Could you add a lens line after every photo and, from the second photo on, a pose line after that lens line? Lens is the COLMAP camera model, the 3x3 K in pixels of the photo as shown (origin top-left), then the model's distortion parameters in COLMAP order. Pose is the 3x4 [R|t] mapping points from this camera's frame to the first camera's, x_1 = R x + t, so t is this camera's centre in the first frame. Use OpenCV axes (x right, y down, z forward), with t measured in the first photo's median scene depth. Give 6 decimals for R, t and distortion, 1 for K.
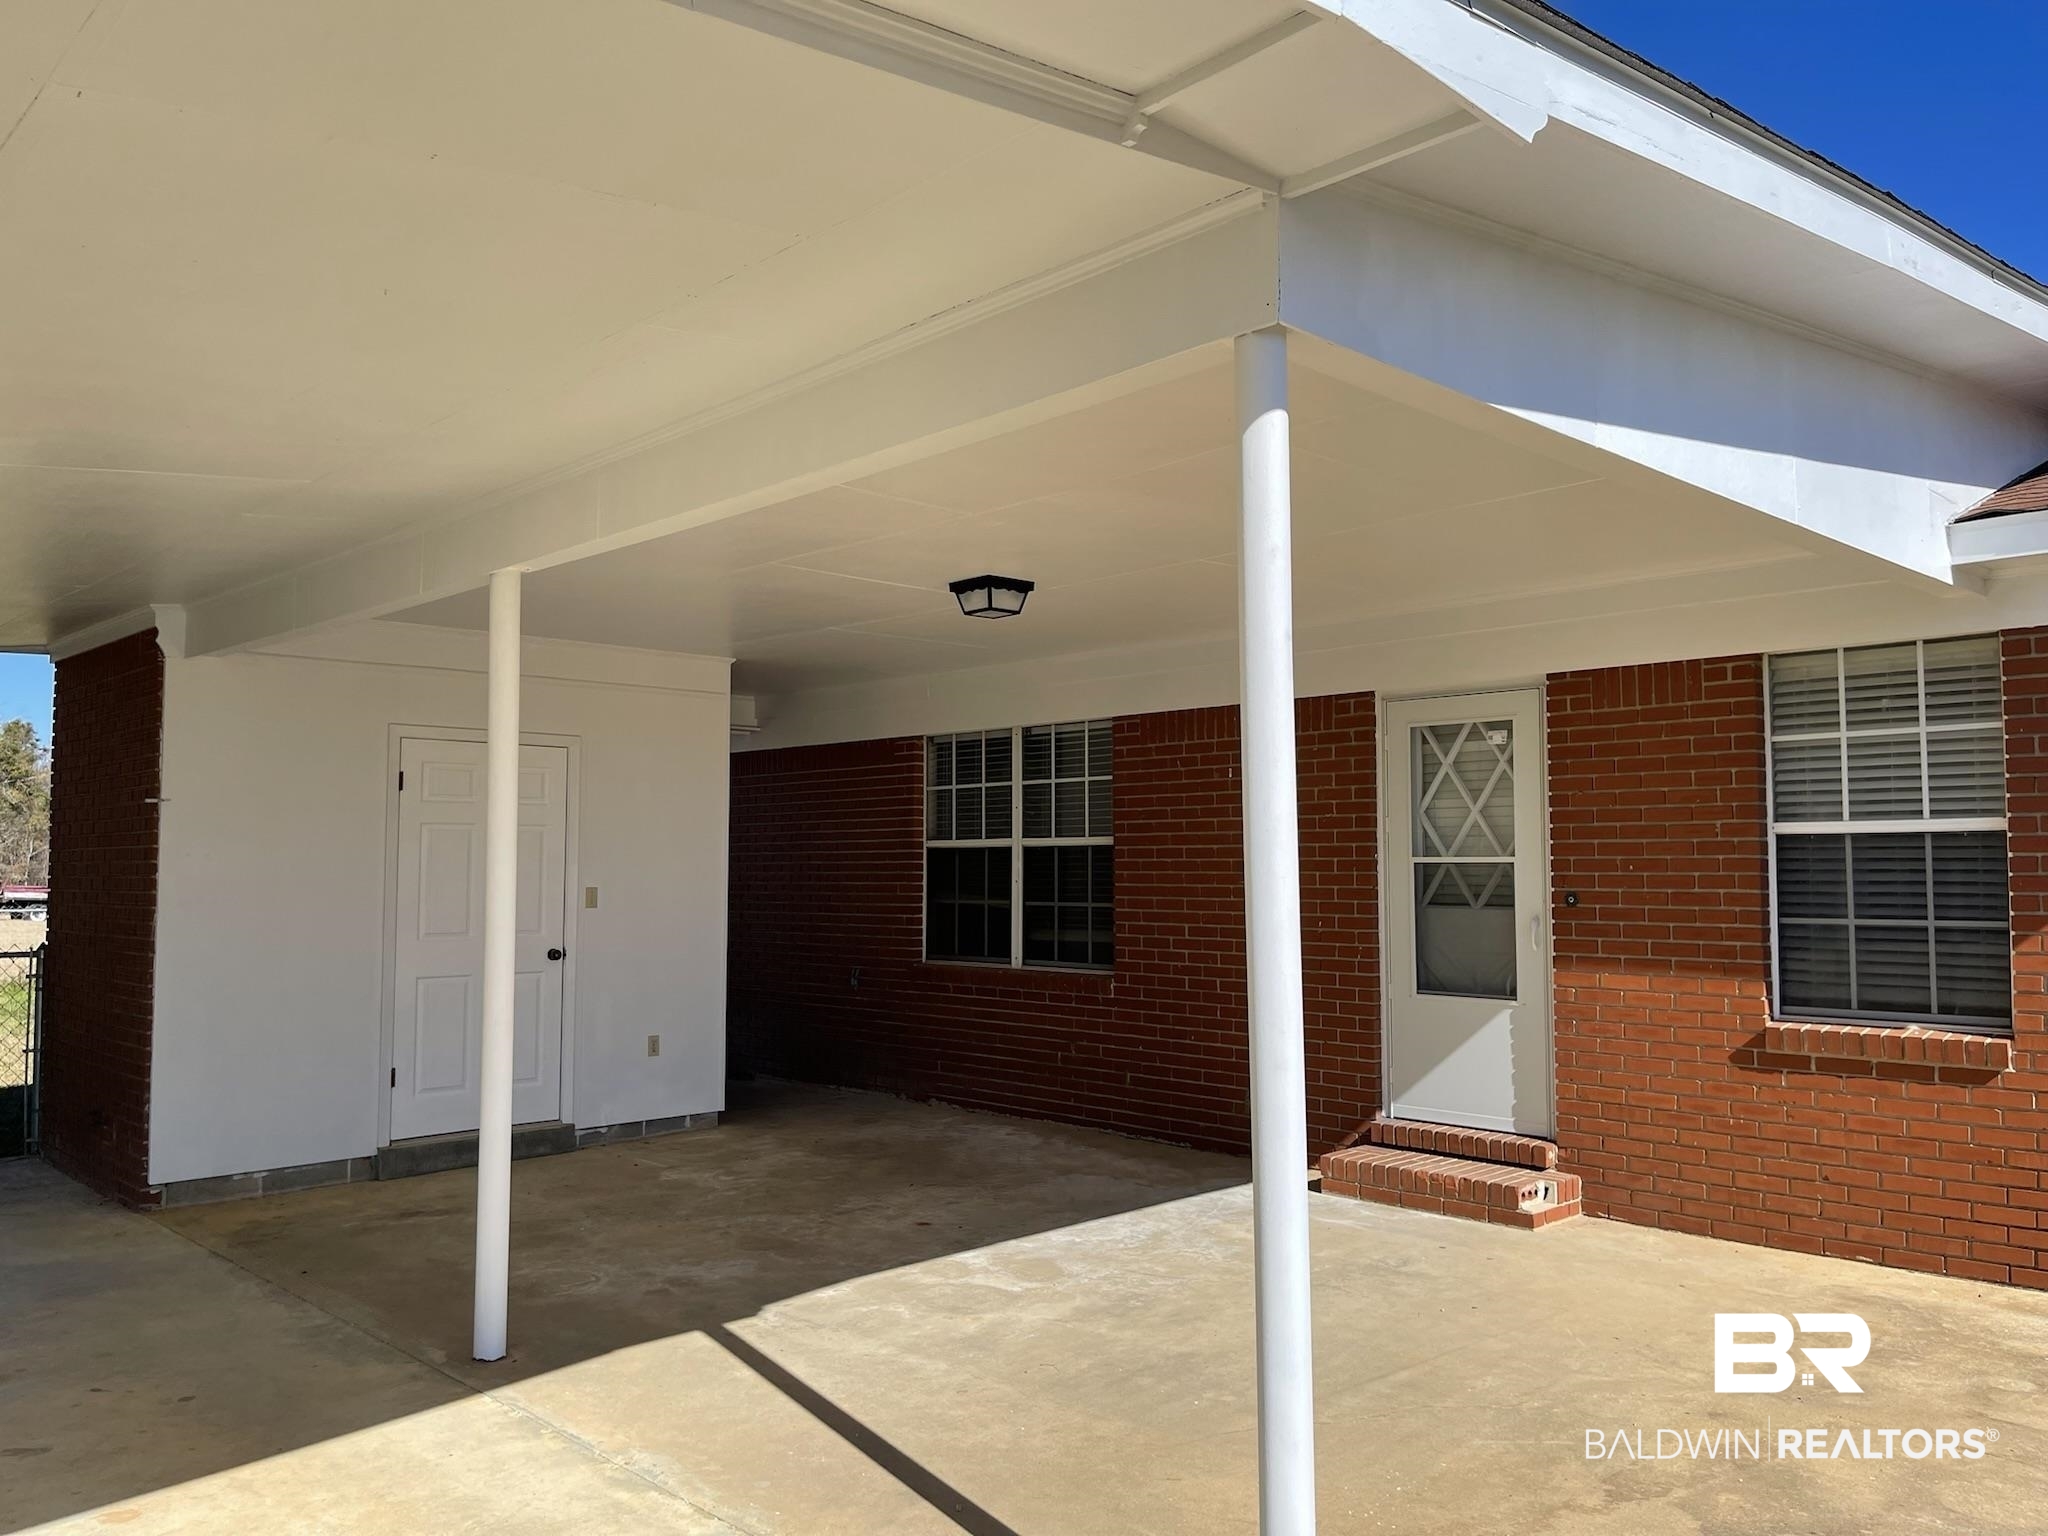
lens RADIAL K [[1536.4, 0, 1021.3], [0, 1536.4, 765.0], [0, 0, 1]] dist [0.065917, -0.094155]
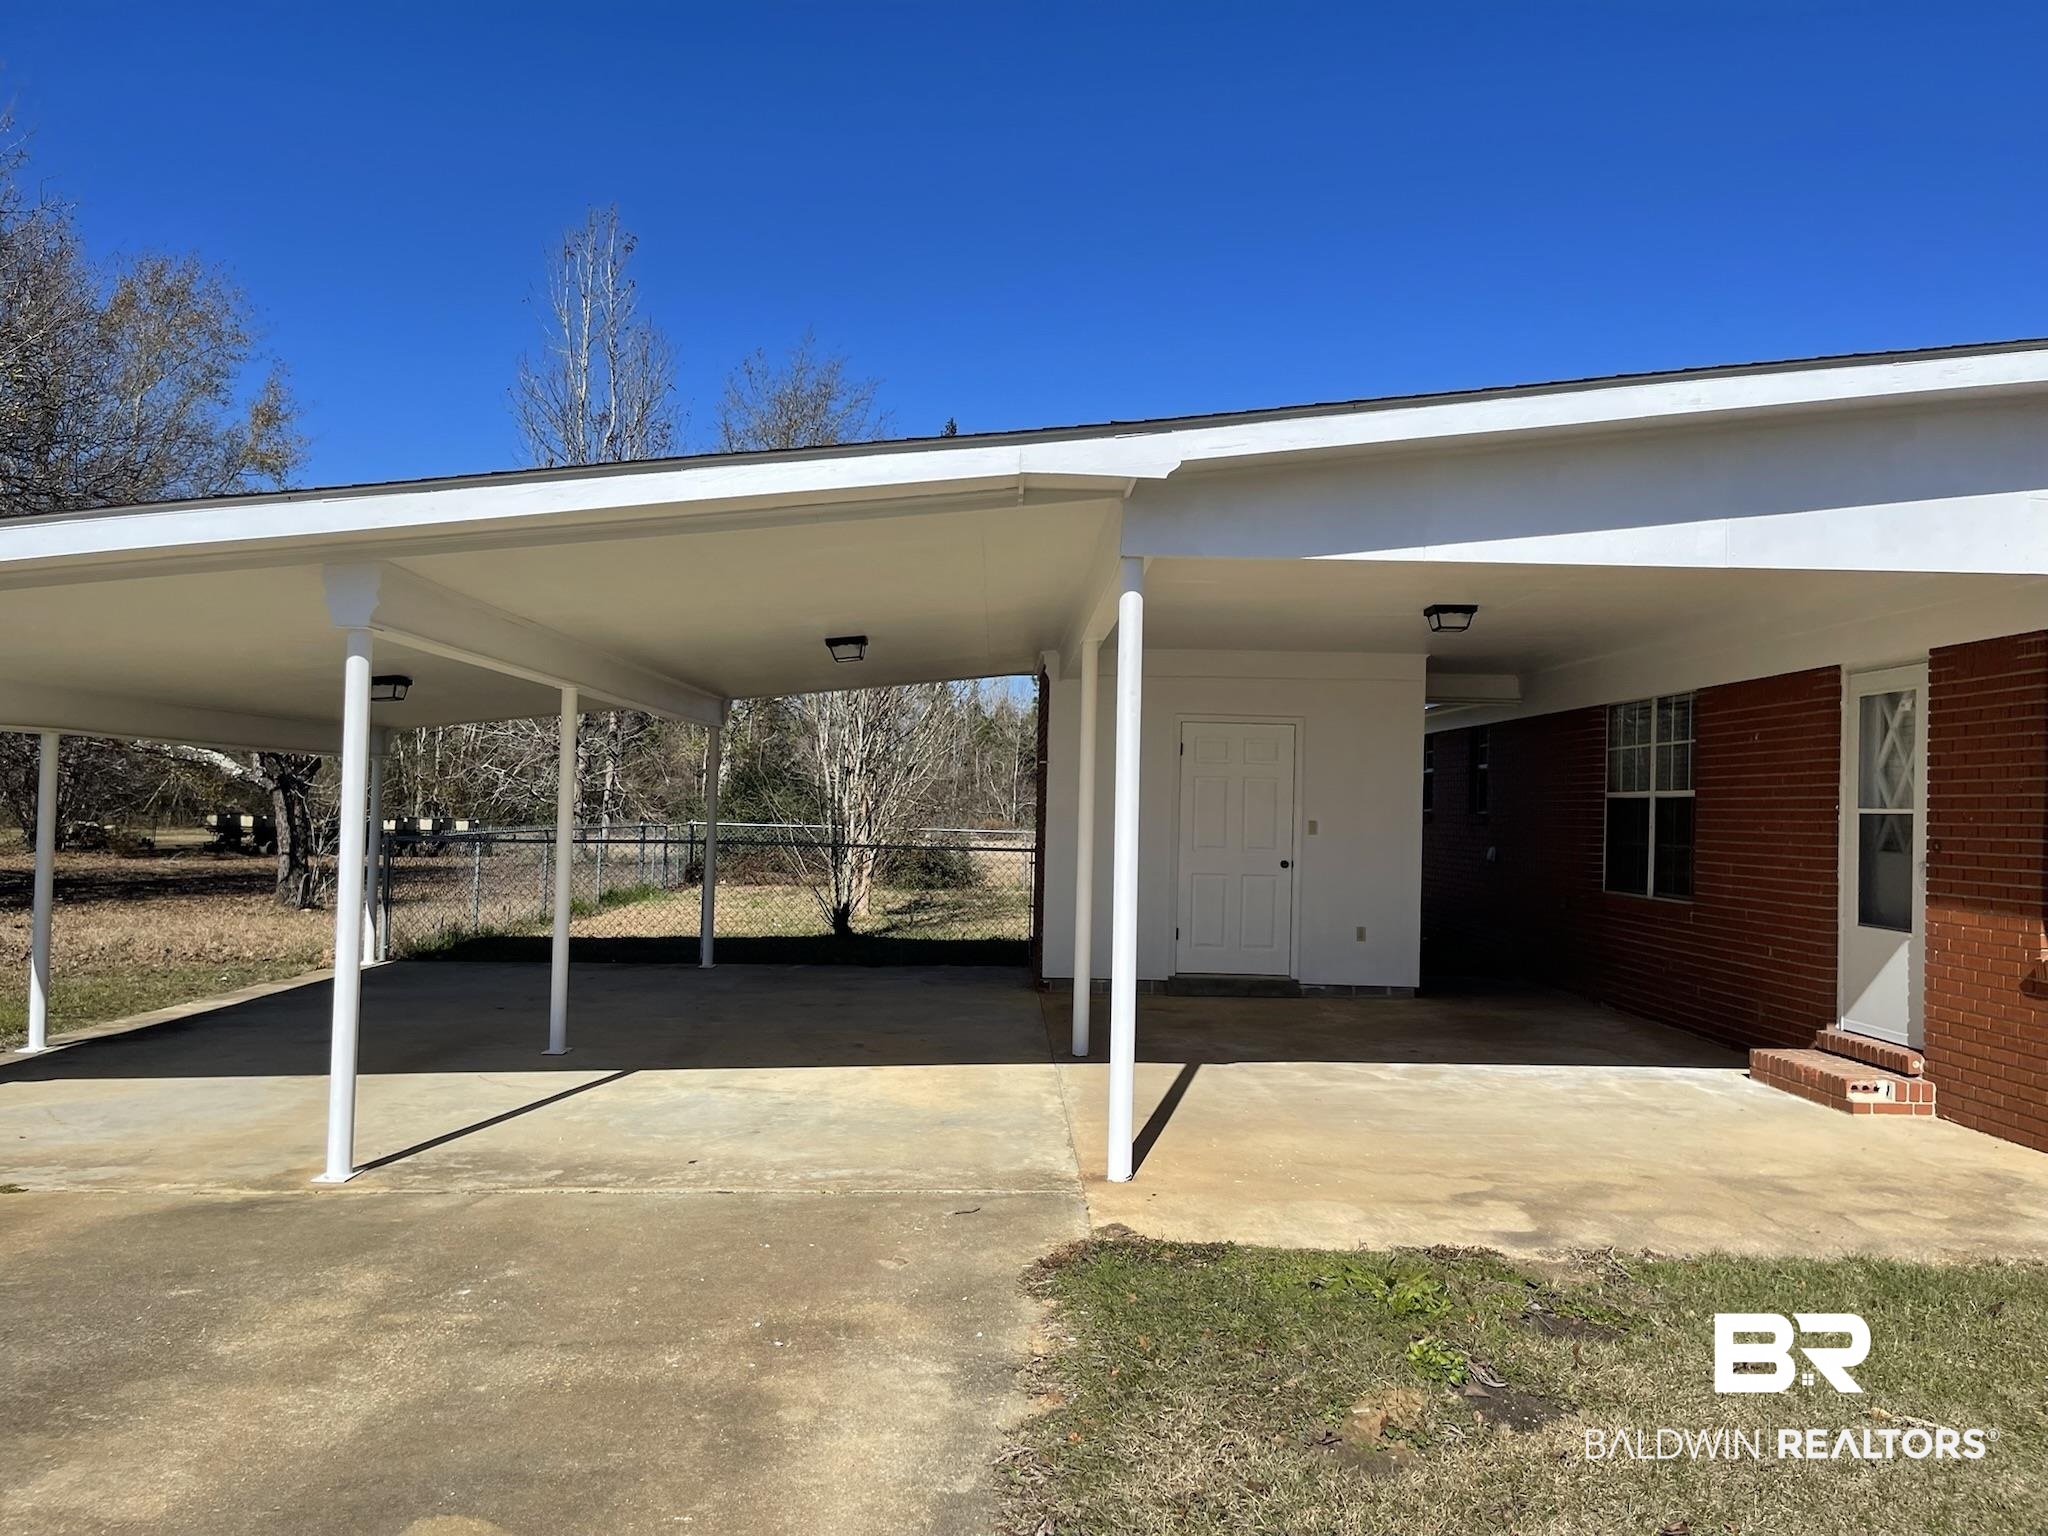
lens RADIAL K [[1536.4, 0, 1025.7], [0, 1536.4, 769.8], [0, 0, 1]] dist [0.065917, -0.094155]
pose [[0.727875, 0.001763, -0.685707, 0.587222], [0.020555, 0.999491, 0.024388, -0.010507], [0.685401, -0.031846, 0.727469, -0.269939]]
